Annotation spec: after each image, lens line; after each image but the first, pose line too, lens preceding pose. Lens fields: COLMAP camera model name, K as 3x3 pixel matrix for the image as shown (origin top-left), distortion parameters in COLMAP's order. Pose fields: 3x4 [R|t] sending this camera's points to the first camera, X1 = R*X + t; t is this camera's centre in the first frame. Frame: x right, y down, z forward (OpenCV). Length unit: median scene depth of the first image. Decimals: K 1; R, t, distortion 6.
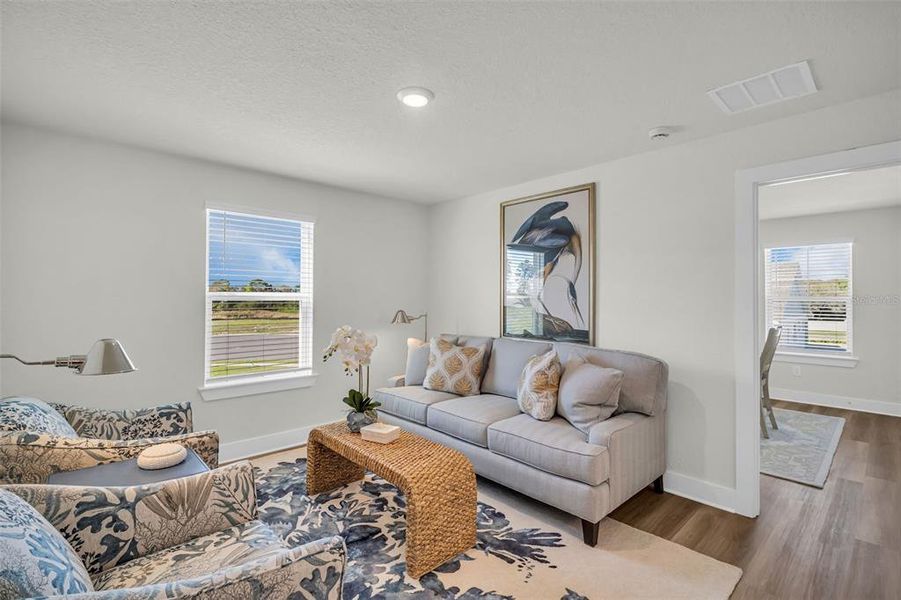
lens RADIAL K [[415.2, 0, 450.4], [0, 415.2, 304.7], [0, 0, 1]] dist [0.001701, -0.001191]
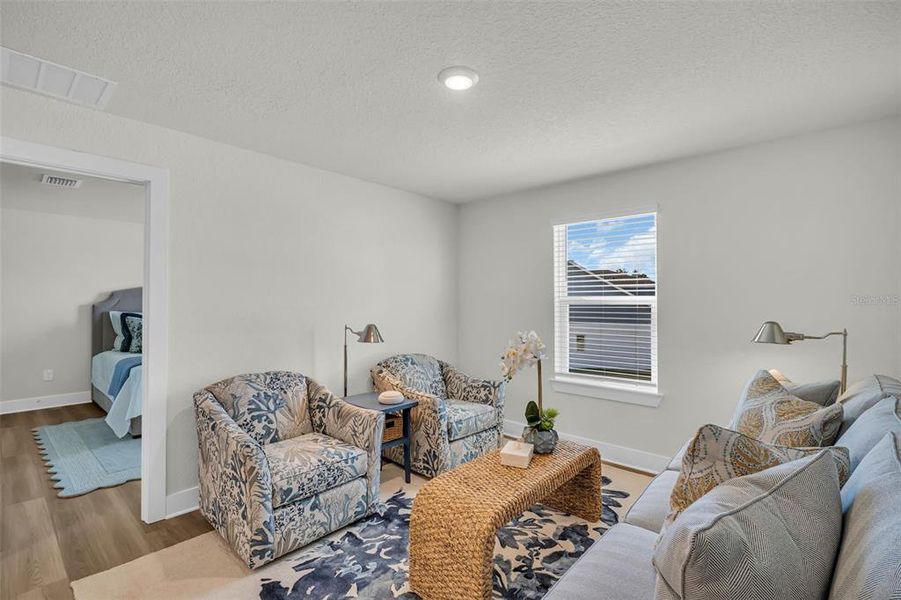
lens RADIAL K [[415.2, 0, 461.2], [0, 415.2, 301.4], [0, 0, 1]] dist [0.001701, -0.001191]
pose [[0.100853, -0.009579, -0.994855, 1.334233], [-0.012812, 0.999858, -0.010926, -0.010188], [0.994819, 0.013848, 0.100716, 1.490700]]
